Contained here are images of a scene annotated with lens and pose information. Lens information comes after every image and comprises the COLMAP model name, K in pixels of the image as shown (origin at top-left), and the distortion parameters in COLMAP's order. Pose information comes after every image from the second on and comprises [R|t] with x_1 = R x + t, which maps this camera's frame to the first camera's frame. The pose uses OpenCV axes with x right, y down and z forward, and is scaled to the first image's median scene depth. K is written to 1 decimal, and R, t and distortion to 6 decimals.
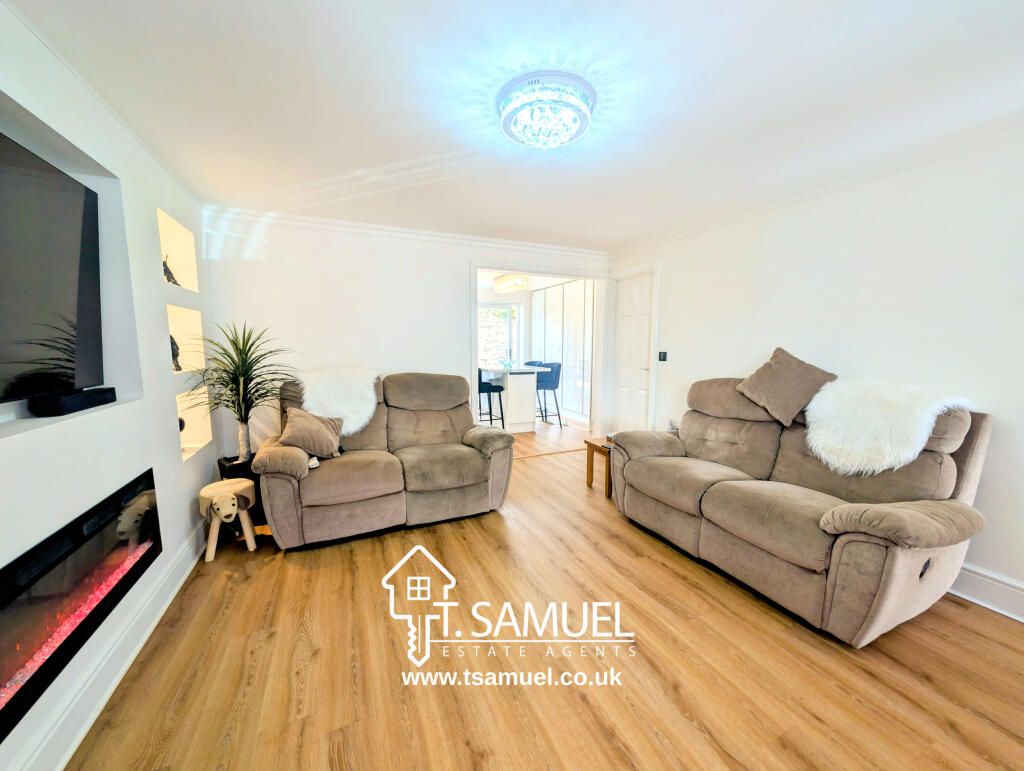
lens RADIAL K [[386.0, 0, 514.8], [0, 386.0, 387.0], [0, 0, 1]] dist [-0.000574, -0.000055]
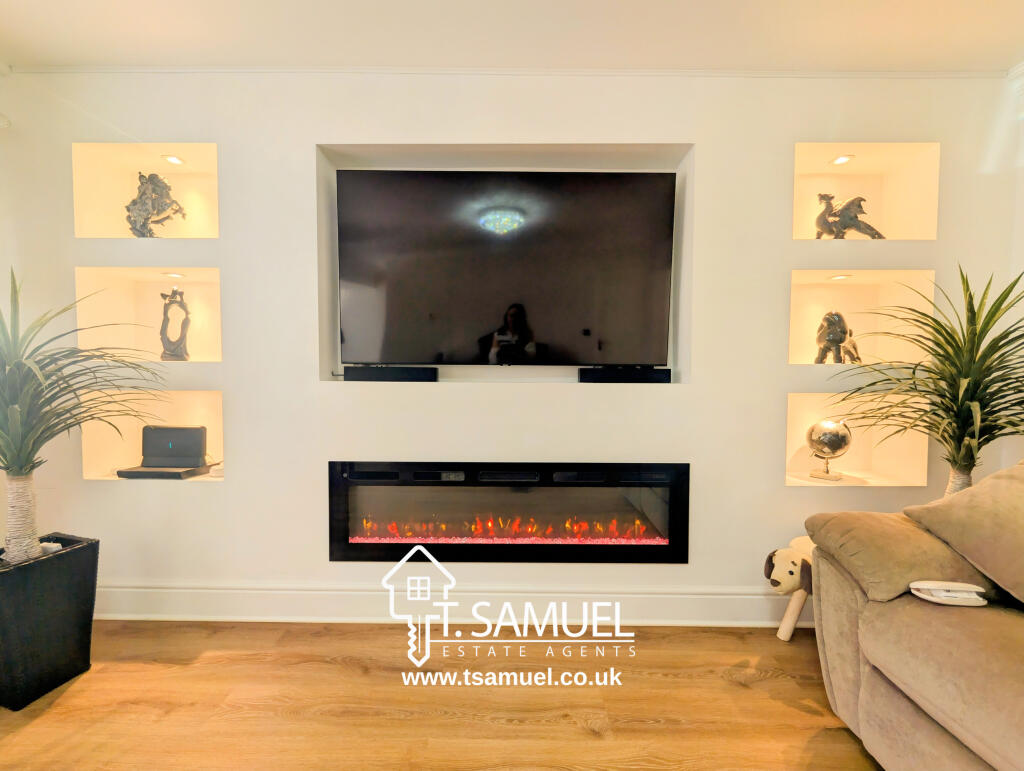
lens RADIAL K [[386.0, 0, 514.8], [0, 386.0, 387.0], [0, 0, 1]] dist [-0.000574, -0.000055]
pose [[-0.423630, 0.024521, -0.905503, 0.013435], [-0.110733, 0.990735, 0.078634, 0.011551], [0.899042, 0.133581, -0.416990, 0.897572]]
